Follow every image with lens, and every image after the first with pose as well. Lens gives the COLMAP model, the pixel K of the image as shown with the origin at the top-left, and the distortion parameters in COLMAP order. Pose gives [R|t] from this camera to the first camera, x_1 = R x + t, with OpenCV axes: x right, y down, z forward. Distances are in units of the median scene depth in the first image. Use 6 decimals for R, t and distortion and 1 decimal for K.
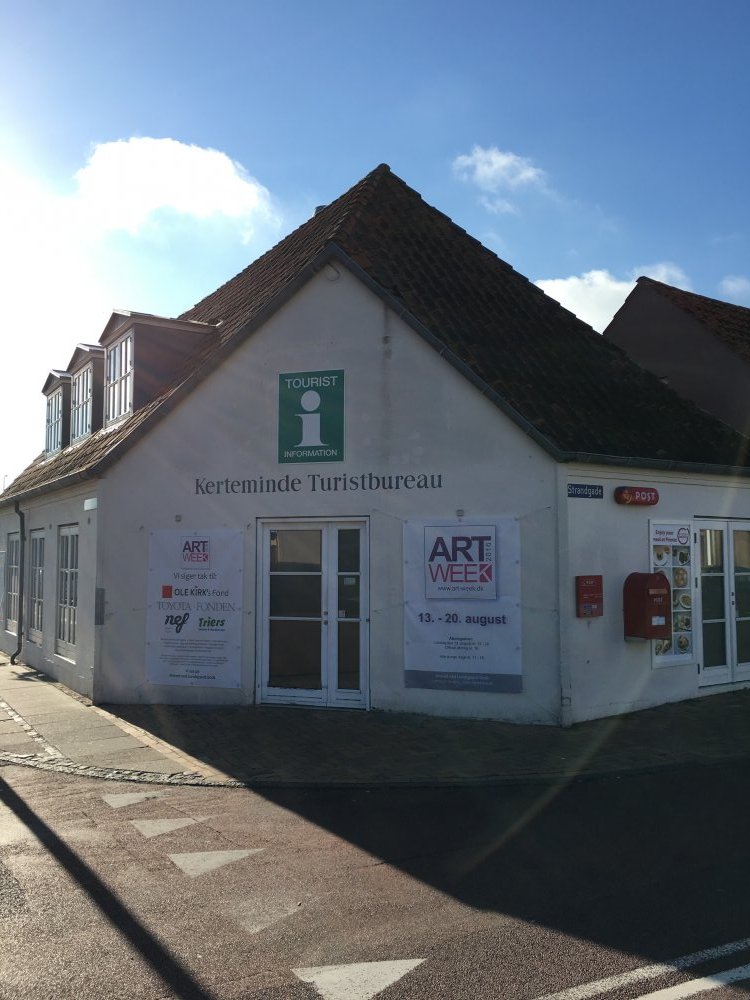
lens RADIAL K [[873.5, 0, 375.4], [0, 873.5, 502.7], [0, 0, 1]] dist [0.032844, -0.014703]
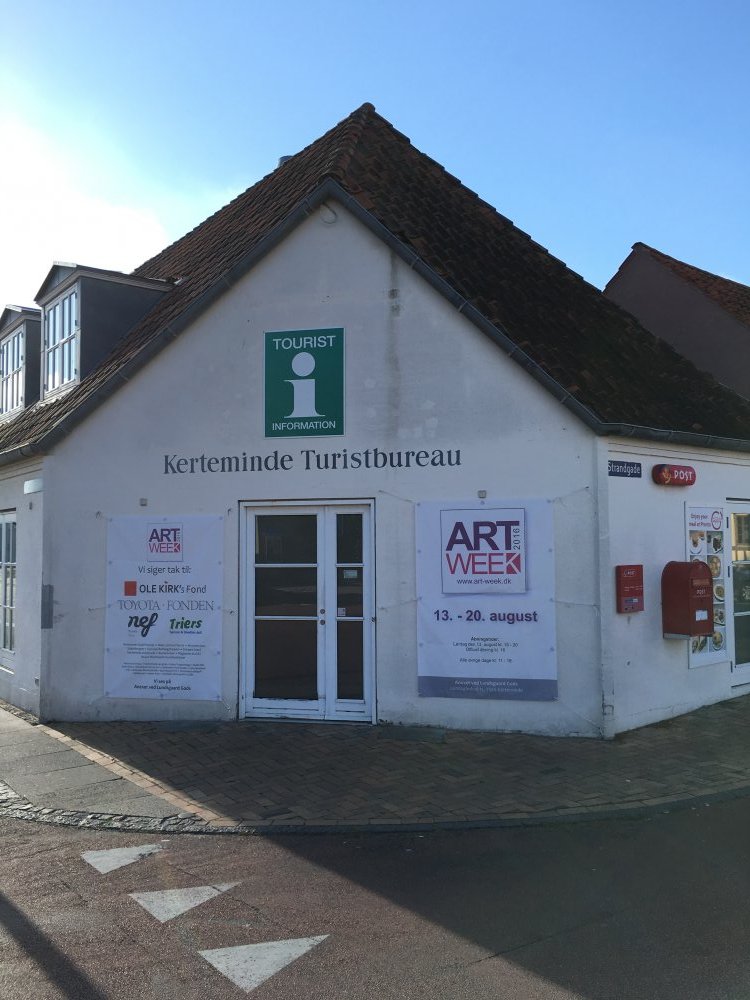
lens RADIAL K [[873.5, 0, 375.4], [0, 873.5, 502.7], [0, 0, 1]] dist [0.032844, -0.014703]
pose [[0.995548, -0.002191, 0.094231, -0.086061], [0.001076, 0.999929, 0.011882, 0.009237], [-0.094250, -0.011728, 0.995479, 0.140174]]
